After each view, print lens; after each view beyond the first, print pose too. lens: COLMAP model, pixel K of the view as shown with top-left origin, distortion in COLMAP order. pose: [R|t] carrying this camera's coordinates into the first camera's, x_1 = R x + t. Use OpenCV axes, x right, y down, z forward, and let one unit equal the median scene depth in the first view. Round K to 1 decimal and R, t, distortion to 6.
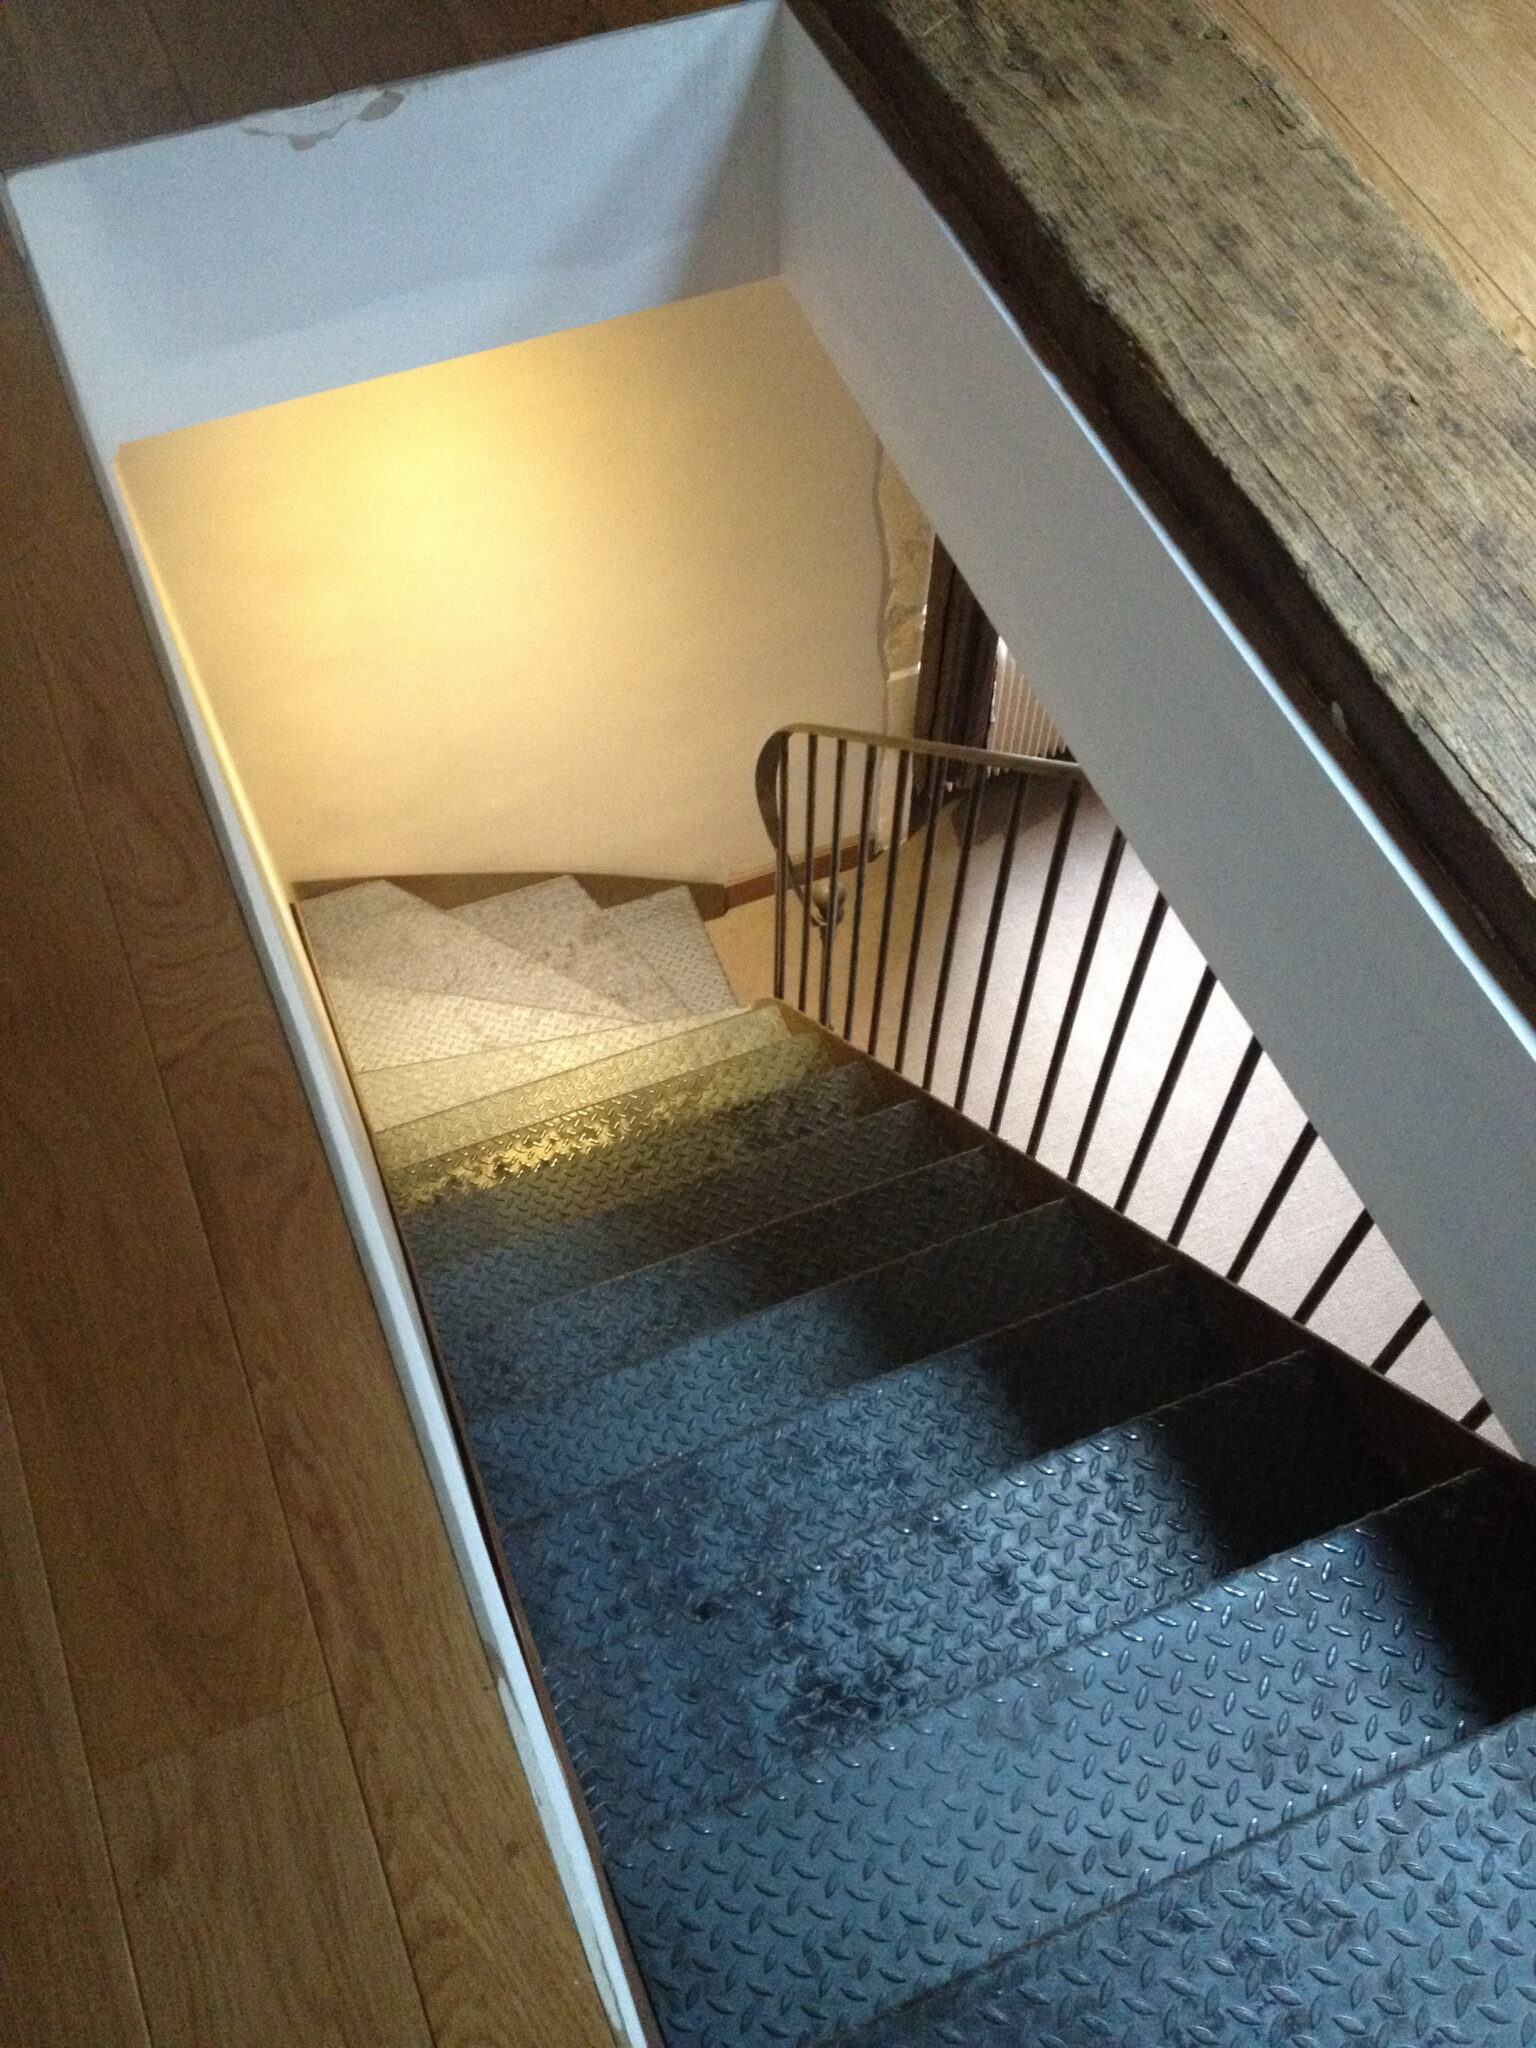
lens RADIAL K [[1876.3, 0, 768.0], [0, 1876.3, 1024.0], [0, 0, 1]] dist [0.072998, -0.191208]
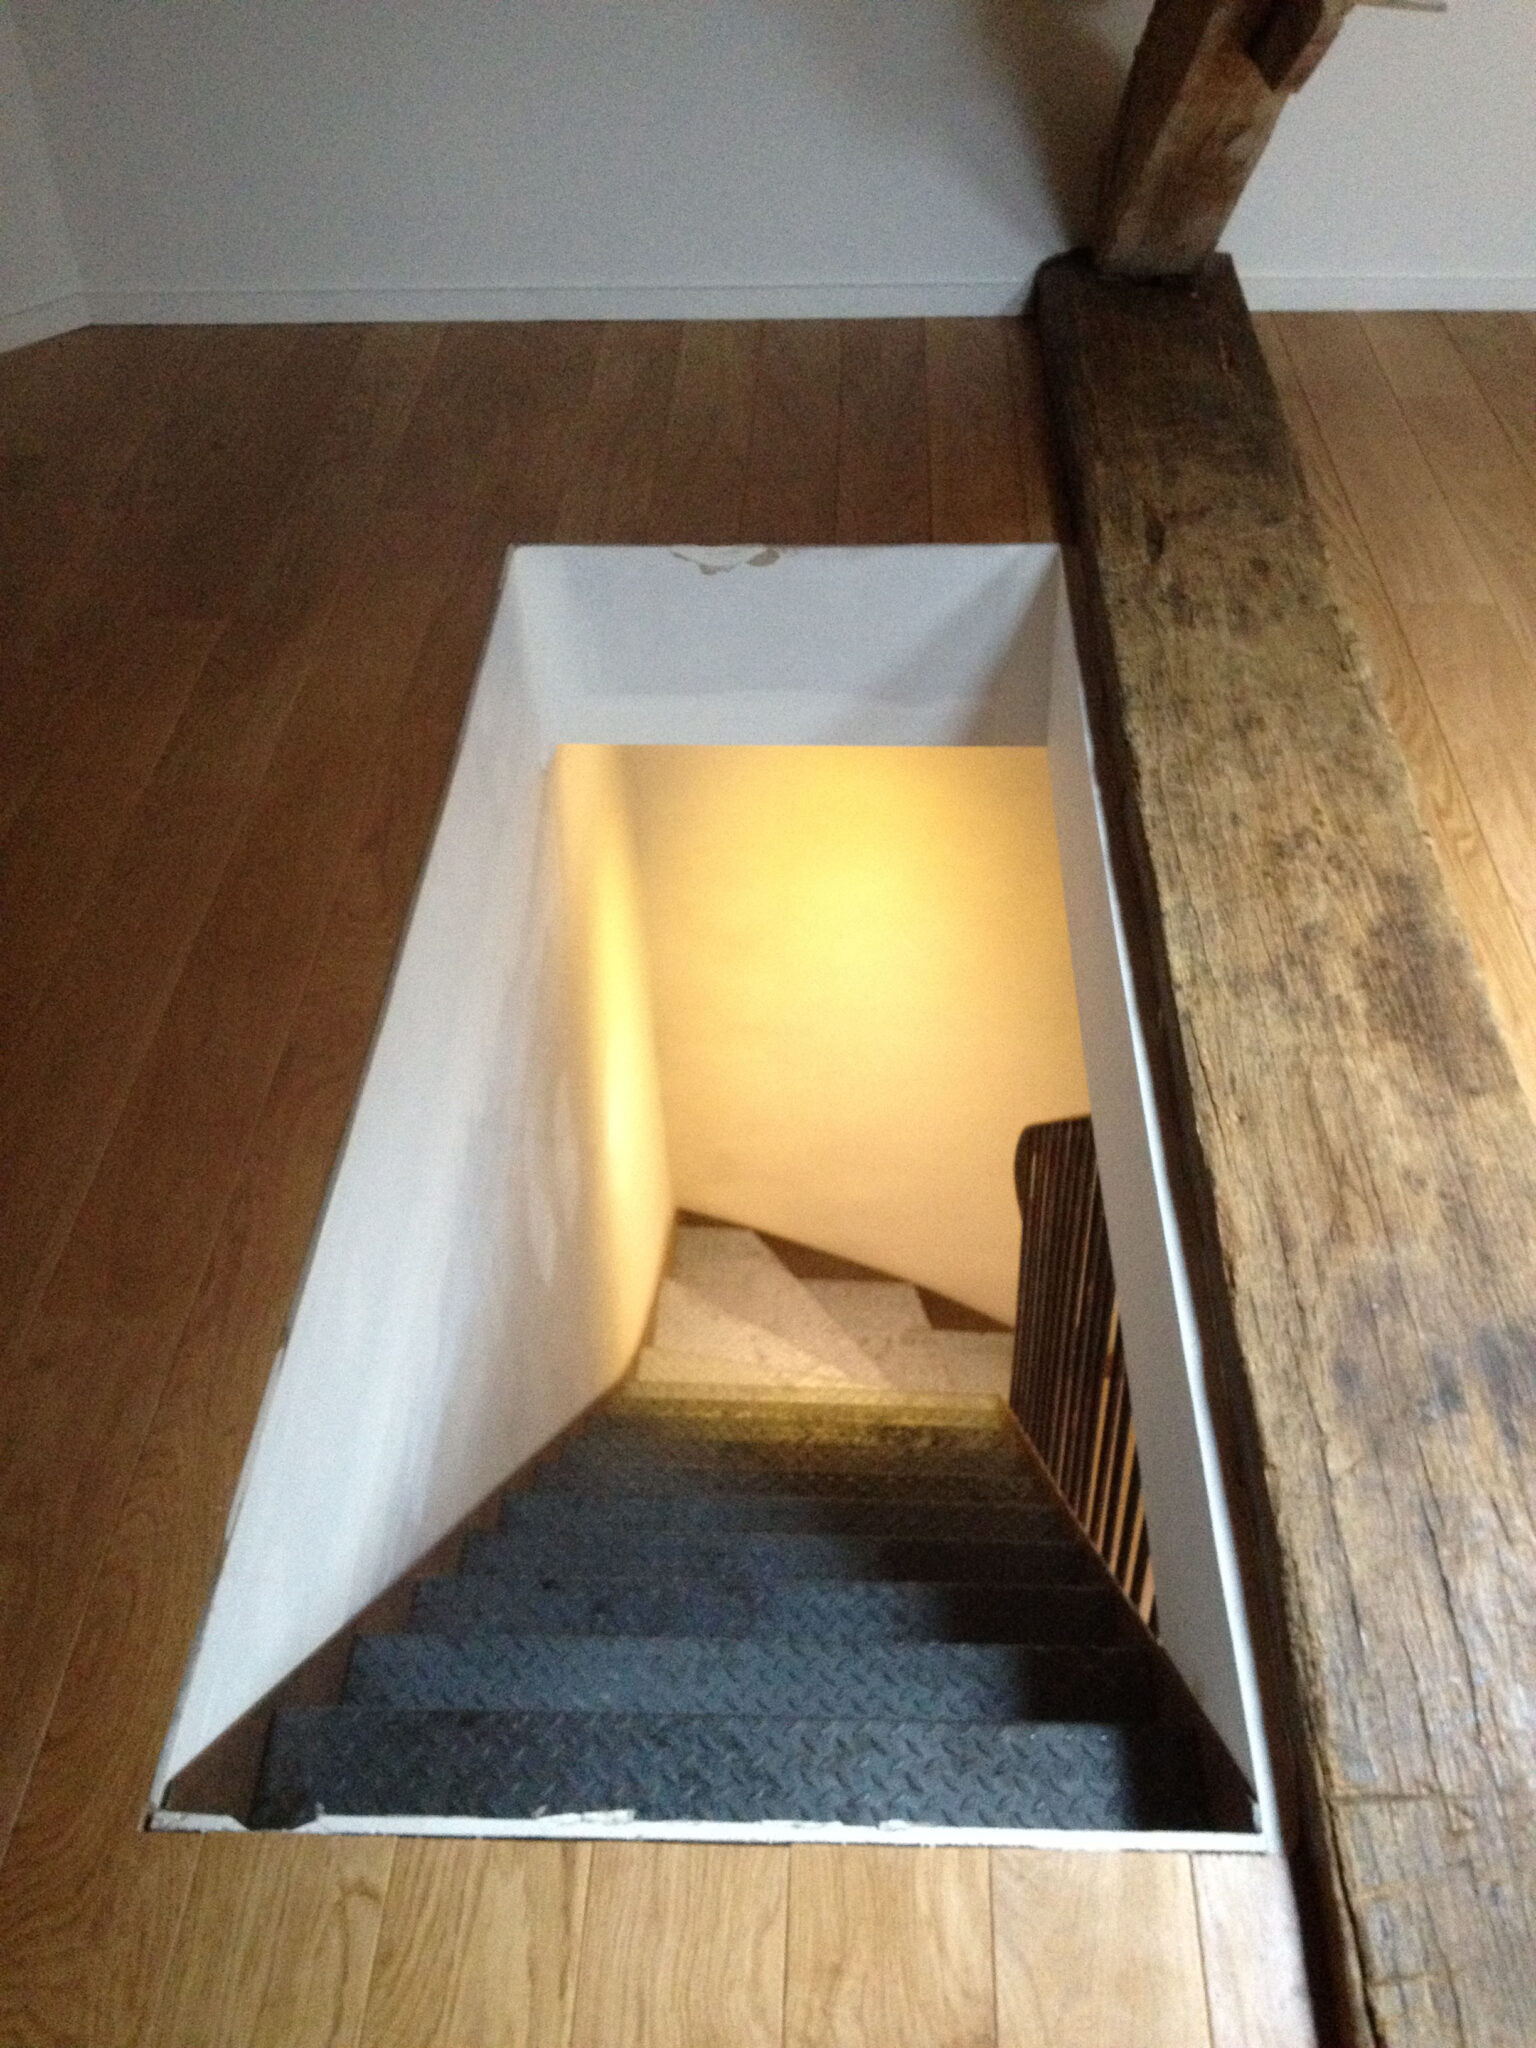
lens RADIAL K [[1876.3, 0, 768.0], [0, 1876.3, 1024.0], [0, 0, 1]] dist [0.072998, -0.191208]
pose [[0.909224, 0.252400, -0.331066, 0.436873], [-0.339703, 0.909517, -0.239542, 0.227391], [0.240650, 0.330262, 0.912696, -0.257244]]
